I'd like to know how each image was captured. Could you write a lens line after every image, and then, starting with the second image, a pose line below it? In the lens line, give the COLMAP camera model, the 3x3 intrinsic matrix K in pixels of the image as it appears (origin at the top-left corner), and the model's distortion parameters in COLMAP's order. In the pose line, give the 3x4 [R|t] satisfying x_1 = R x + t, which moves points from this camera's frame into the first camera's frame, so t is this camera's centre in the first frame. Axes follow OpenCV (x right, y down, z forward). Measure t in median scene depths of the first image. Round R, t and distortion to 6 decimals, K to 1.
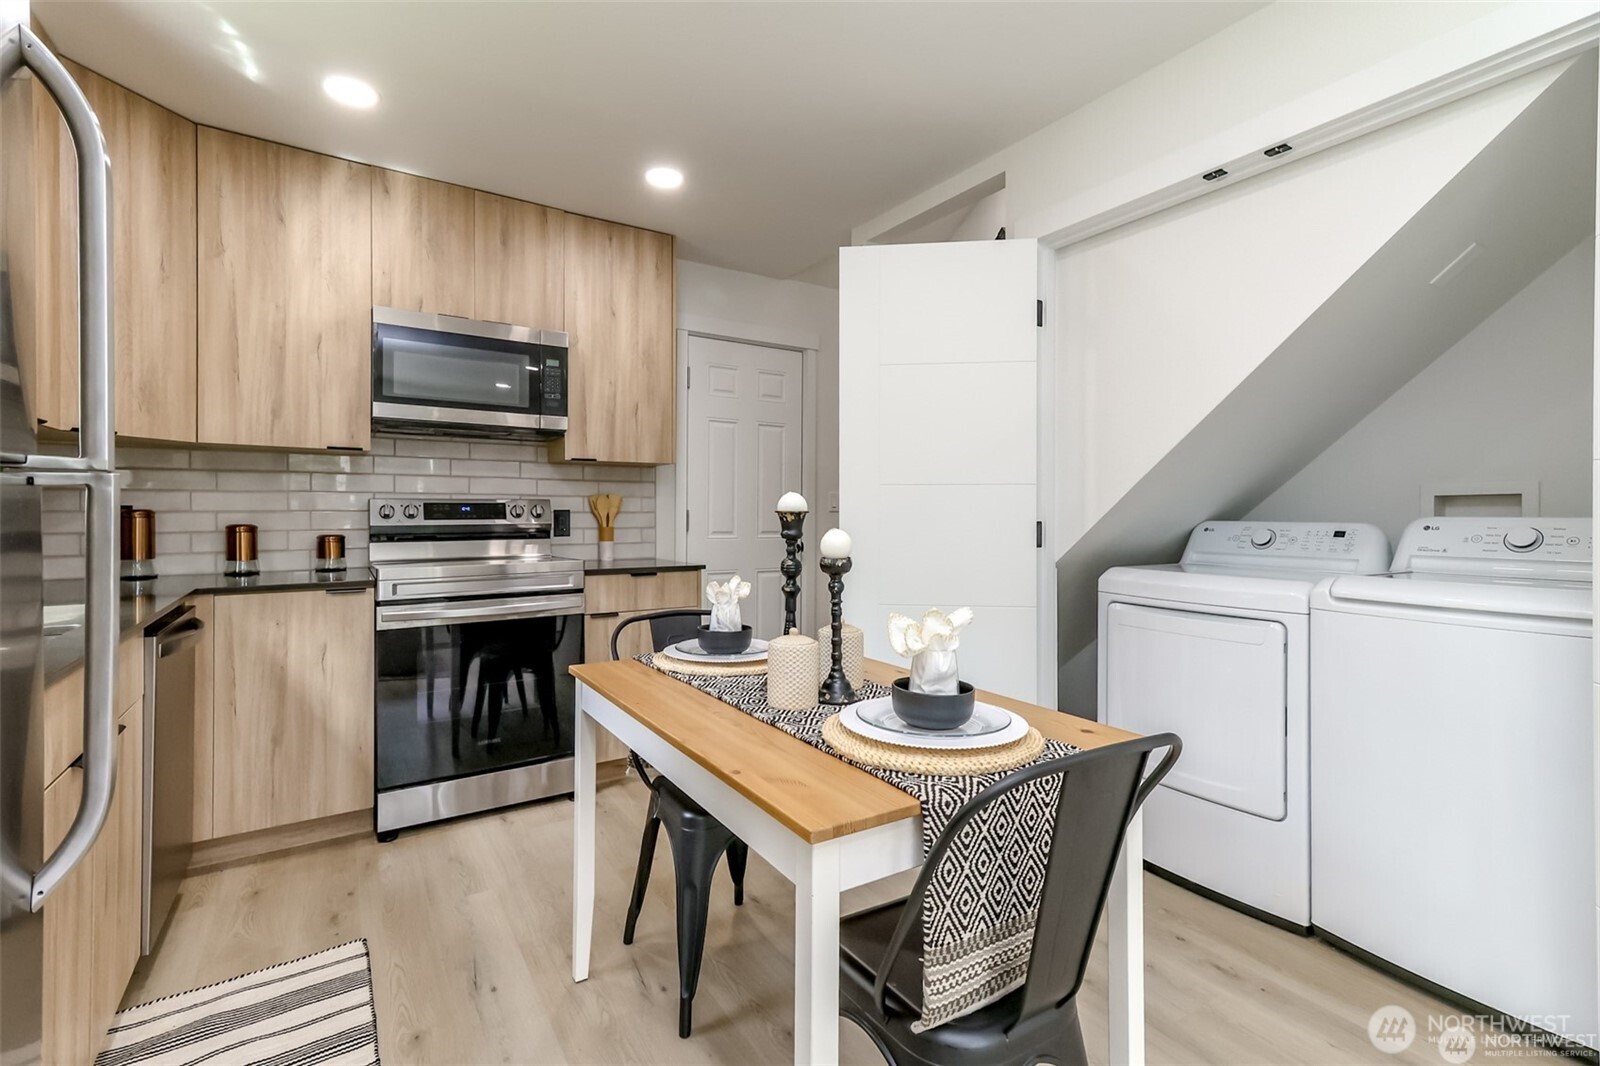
lens RADIAL K [[728.2, 0, 804.5], [0, 728.2, 514.9], [0, 0, 1]] dist [0.001625, 0.005879]
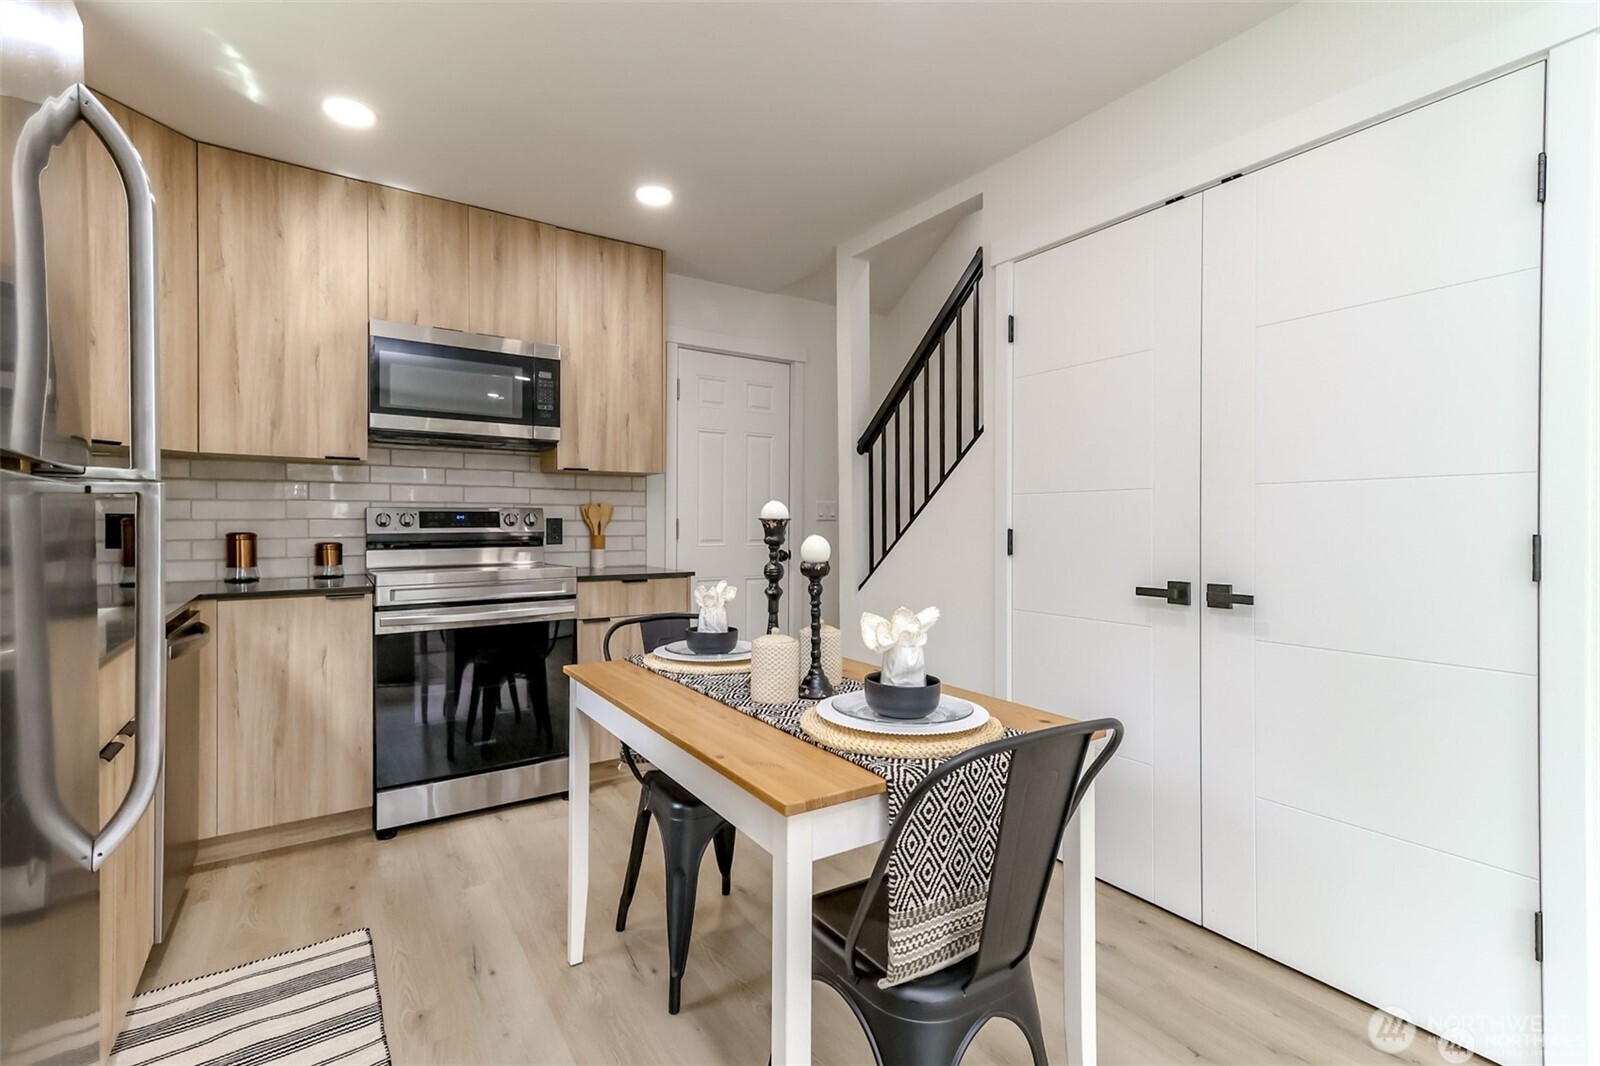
lens RADIAL K [[727.4, 0, 806.4], [0, 727.4, 529.0], [0, 0, 1]] dist [0.003524, 0.000487]
pose [[0.999895, -0.000039, 0.014513, 0.008443], [-0.000057, 0.999978, 0.006570, 0.001895], [-0.014513, -0.006570, 0.999873, -0.037846]]
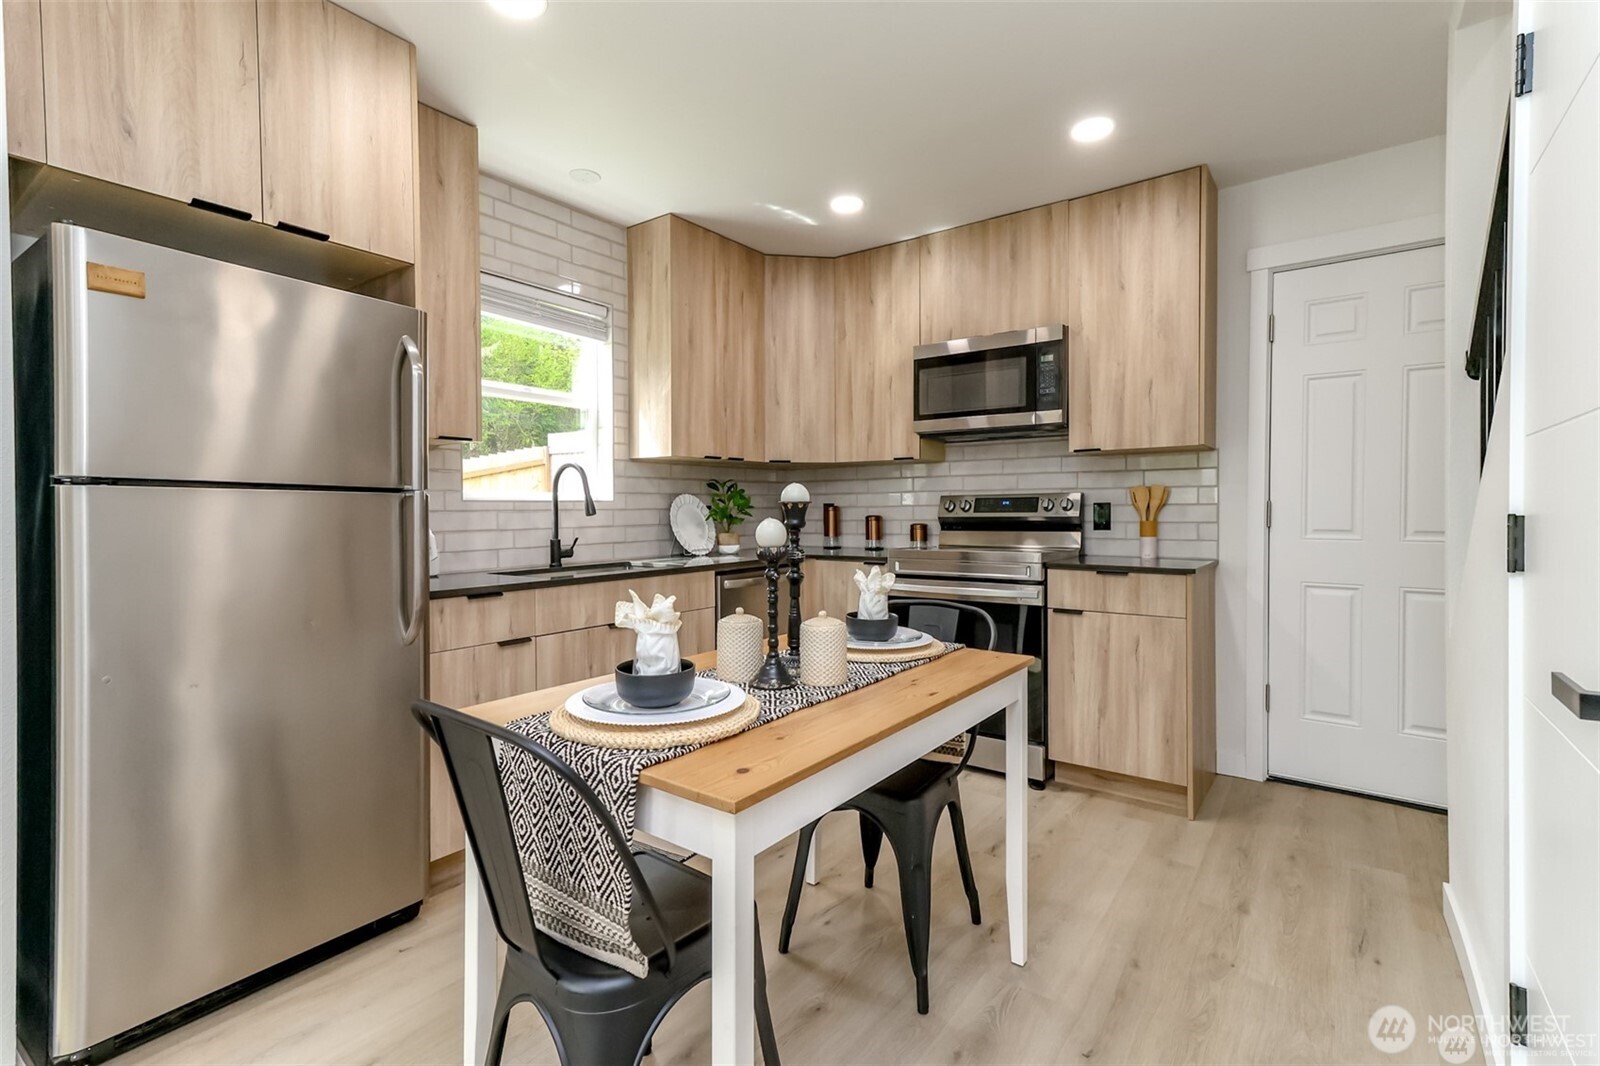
lens RADIAL K [[724.3, 0, 807.7], [0, 724.3, 516.6], [0, 0, 1]] dist [0.015287, 0.000511]
pose [[0.343090, 0.005767, -0.939285, 0.590973], [0.001678, 0.999976, 0.006752, 0.006055], [0.939301, -0.003892, 0.343072, 0.405629]]
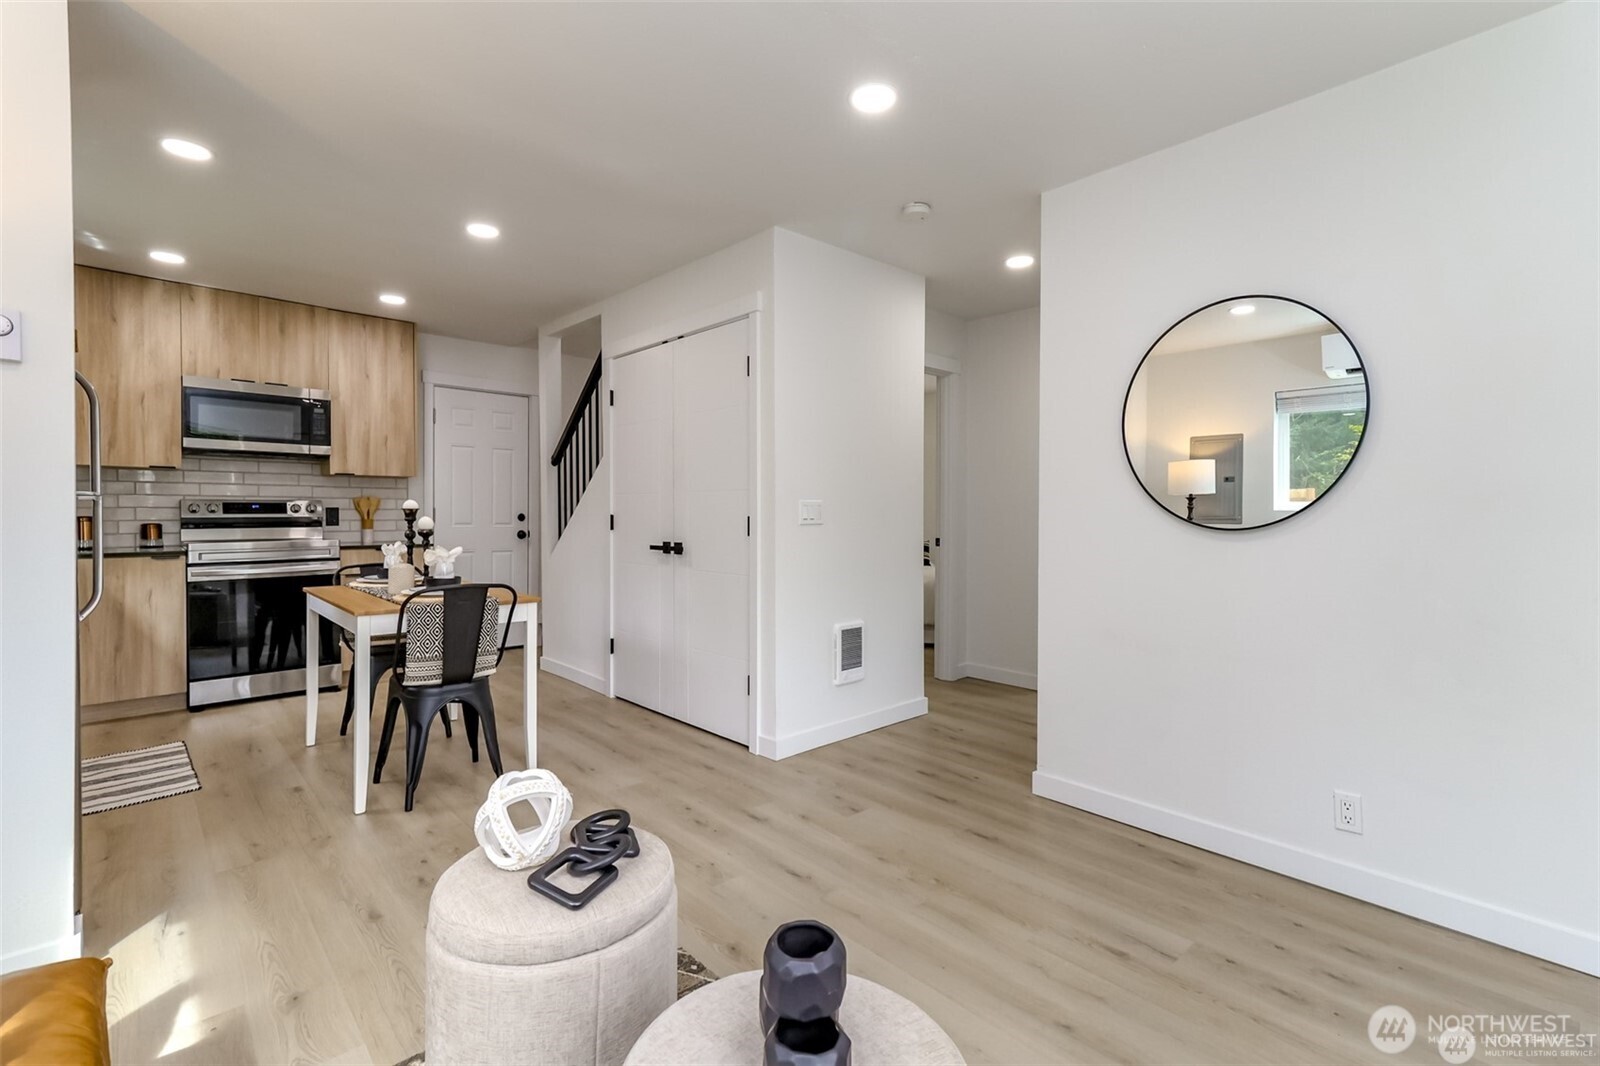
lens RADIAL K [[730.6, 0, 832.9], [0, 730.6, 523.6], [0, 0, 1]] dist [0.001619, 0.000219]
pose [[0.980217, -0.000719, 0.197925, 0.484245], [-0.002053, 0.999903, 0.013796, 0.004409], [-0.197915, -0.013930, 0.980120, -0.852847]]
